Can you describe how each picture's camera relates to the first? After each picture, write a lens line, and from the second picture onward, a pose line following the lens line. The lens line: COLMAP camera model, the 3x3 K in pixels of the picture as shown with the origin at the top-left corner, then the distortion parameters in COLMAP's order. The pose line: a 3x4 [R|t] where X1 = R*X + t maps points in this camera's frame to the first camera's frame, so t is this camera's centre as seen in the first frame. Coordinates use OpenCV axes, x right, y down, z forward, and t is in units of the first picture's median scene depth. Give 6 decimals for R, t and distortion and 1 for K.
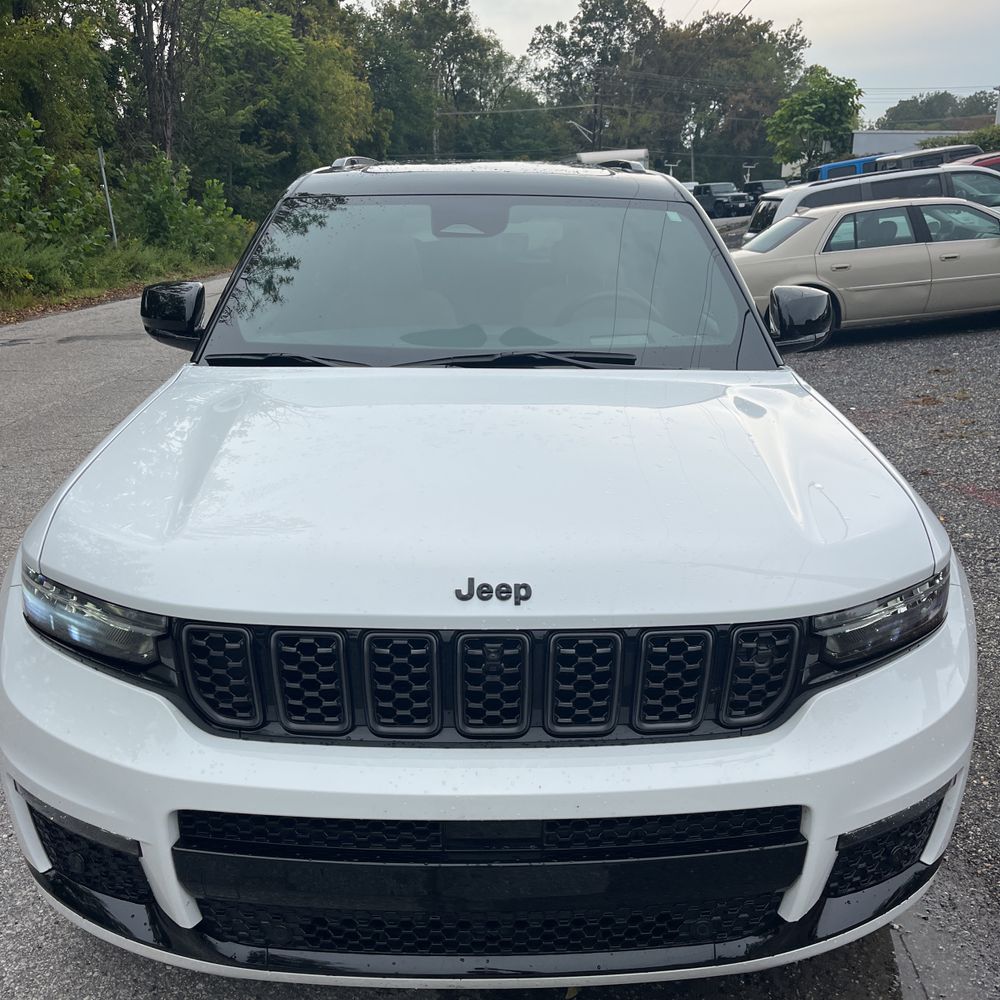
lens RADIAL K [[1030.6, 0, 501.8], [0, 1030.6, 504.7], [0, 0, 1]] dist [0.020459, 0.000990]
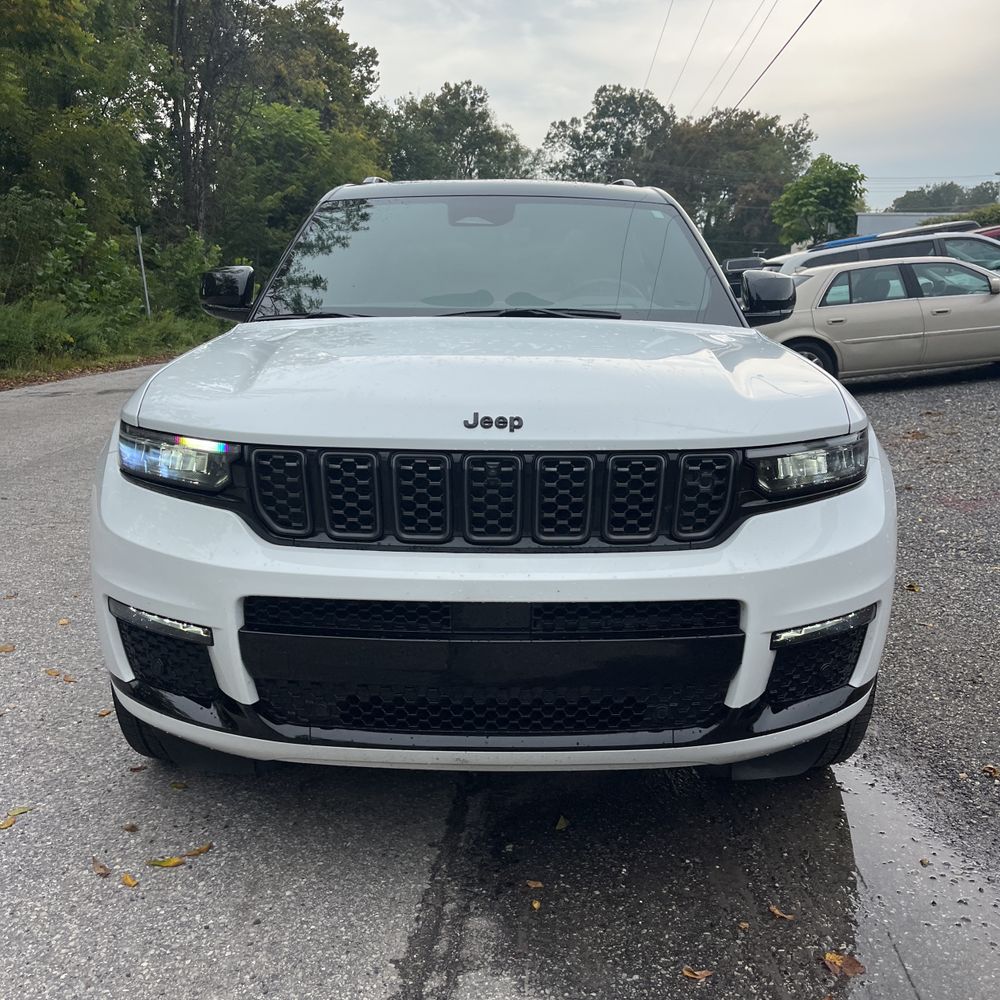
lens RADIAL K [[1019.8, 0, 489.9], [0, 1019.8, 496.4], [0, 0, 1]] dist [0.039602, -0.034059]
pose [[0.999648, 0.005269, -0.026014, 0.006869], [-0.007400, 0.996564, -0.082491, 0.090545], [0.025490, 0.082654, 0.996252, -0.084975]]
